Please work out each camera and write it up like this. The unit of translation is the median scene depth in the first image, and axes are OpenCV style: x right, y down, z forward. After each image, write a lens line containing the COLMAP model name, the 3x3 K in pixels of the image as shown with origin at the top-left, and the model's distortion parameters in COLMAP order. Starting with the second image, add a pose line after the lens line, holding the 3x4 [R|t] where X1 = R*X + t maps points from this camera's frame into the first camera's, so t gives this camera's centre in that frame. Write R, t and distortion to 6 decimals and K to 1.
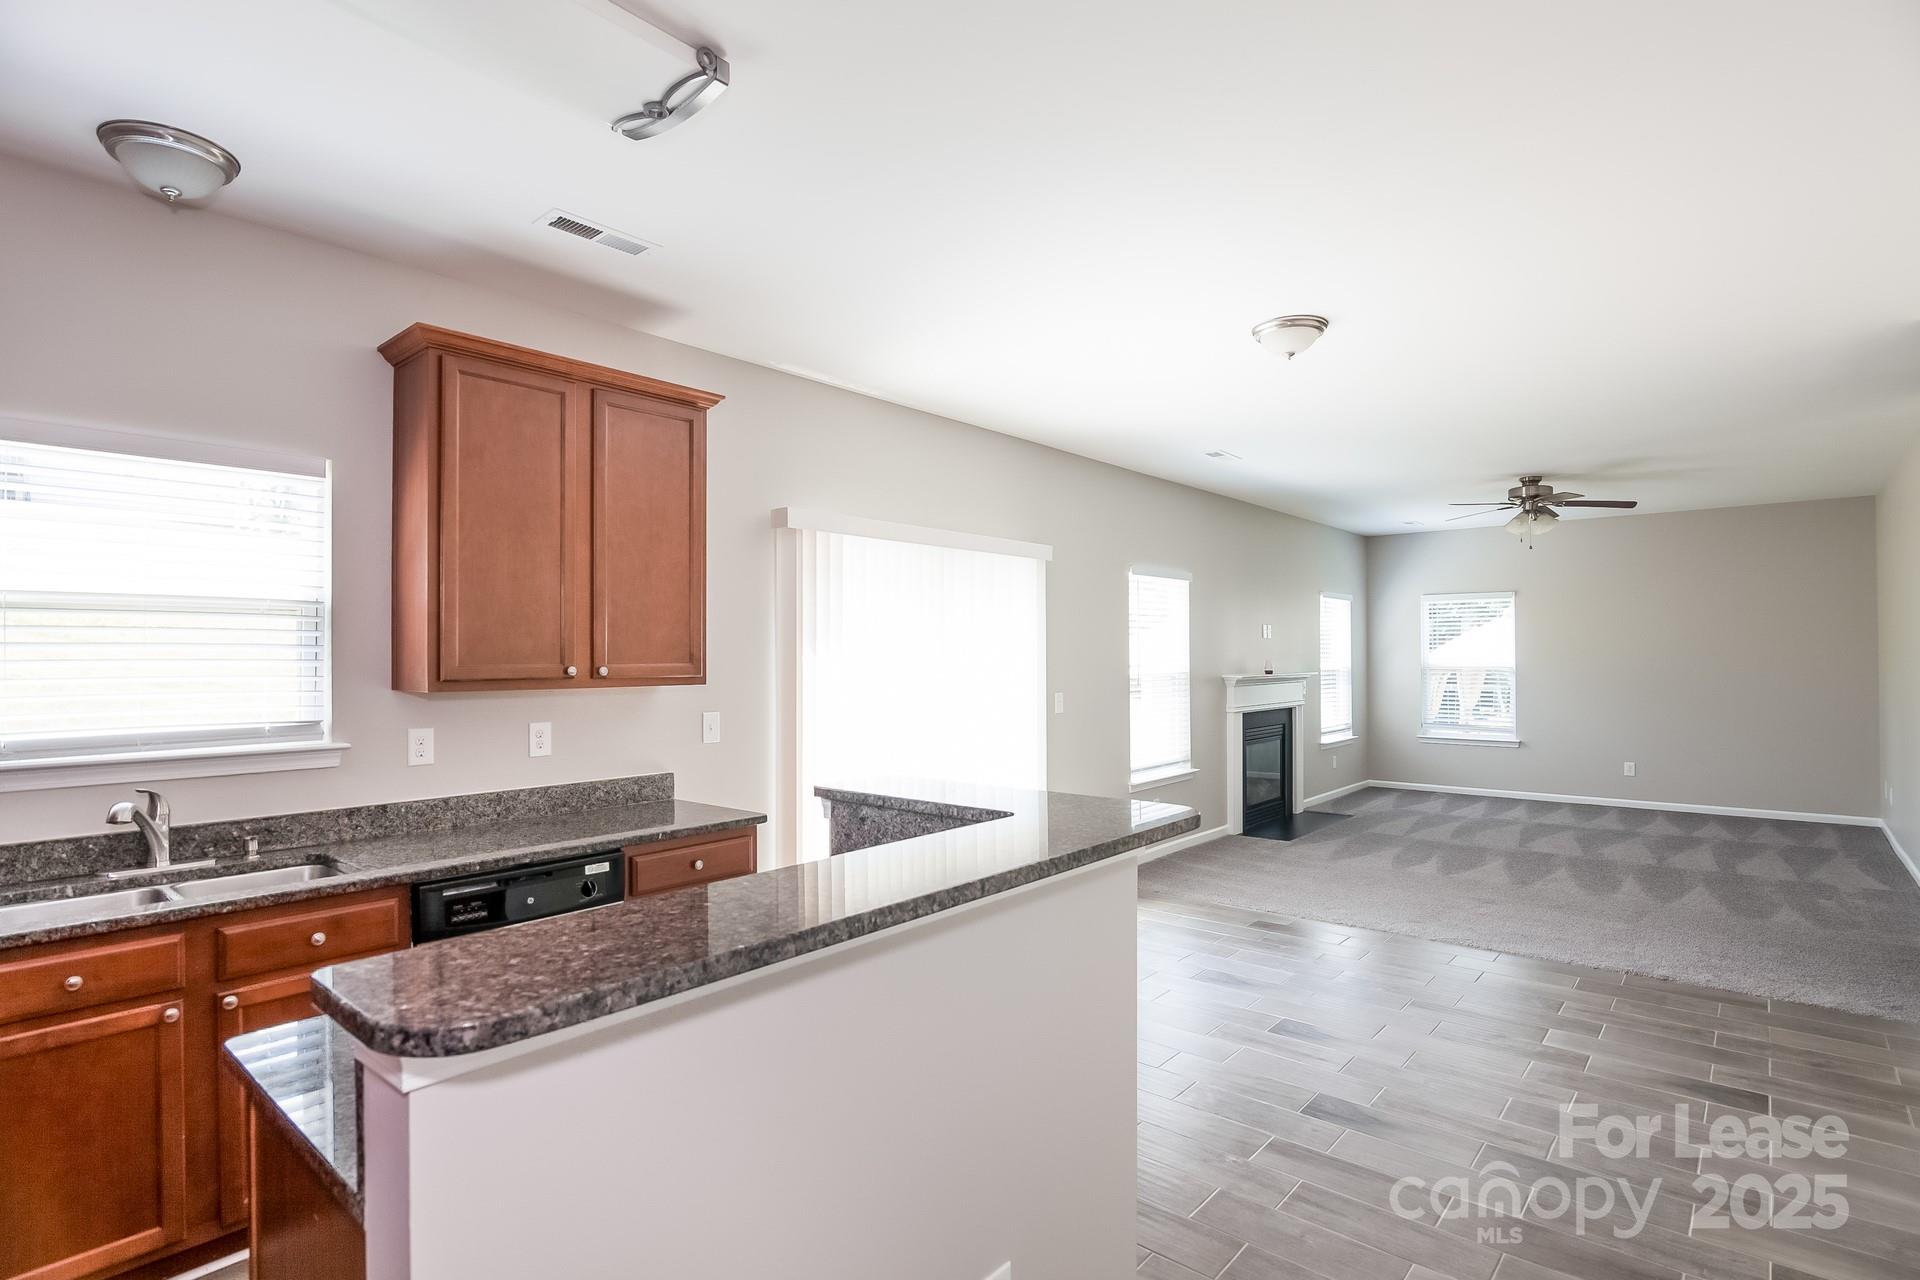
lens RADIAL K [[939.8, 0, 960.0], [0, 939.8, 640.0], [0, 0, 1]] dist [0.003312, 0.000167]
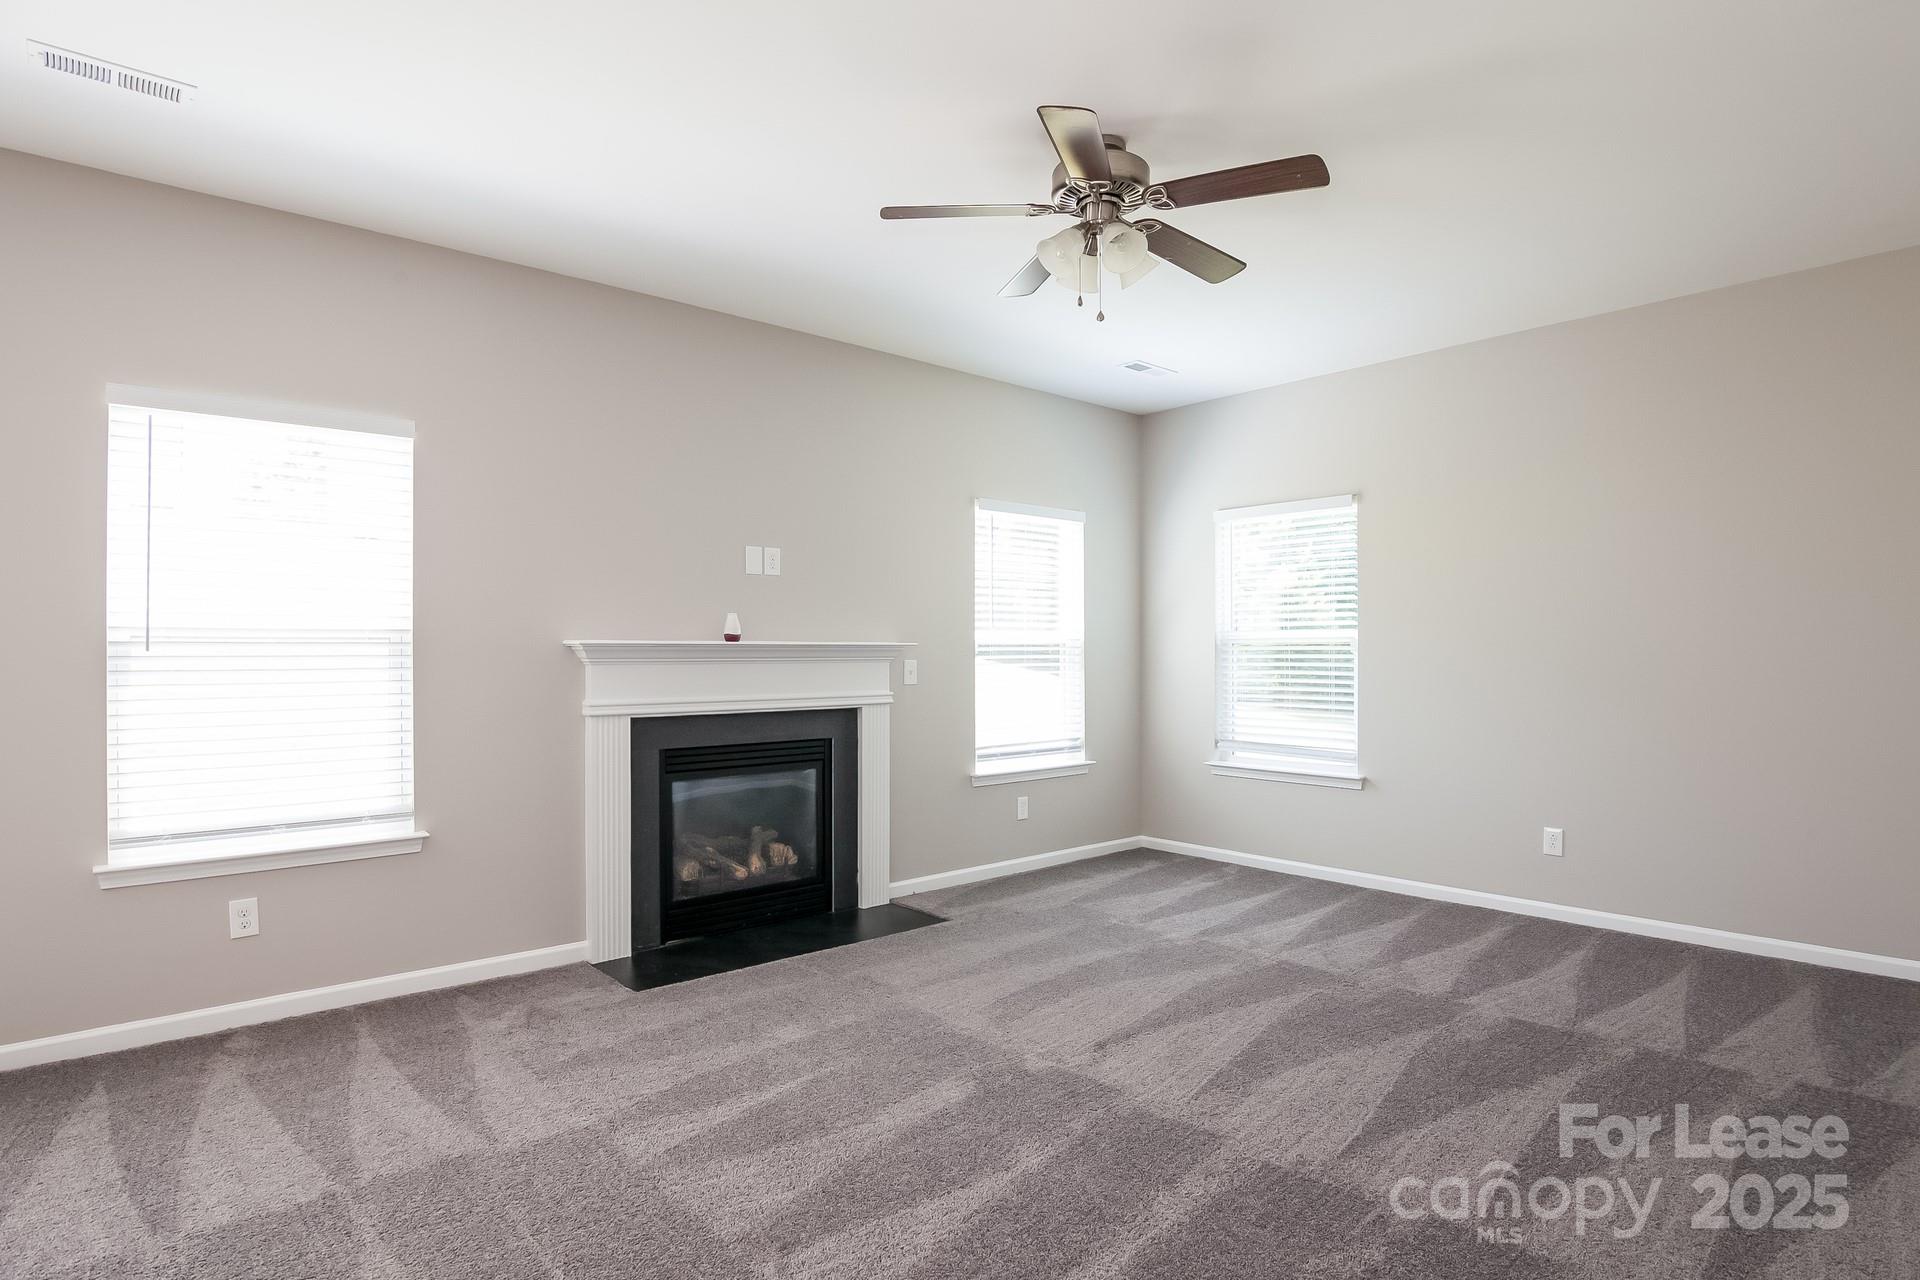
lens RADIAL K [[947.1, 0, 960.0], [0, 947.1, 640.0], [0, 0, 1]] dist [-0.057445, 0.000326]
pose [[0.987123, 0.002253, -0.159945, 0.569513], [-0.001722, 0.999993, 0.003458, 0.035807], [0.159952, -0.003138, 0.987120, 0.556603]]
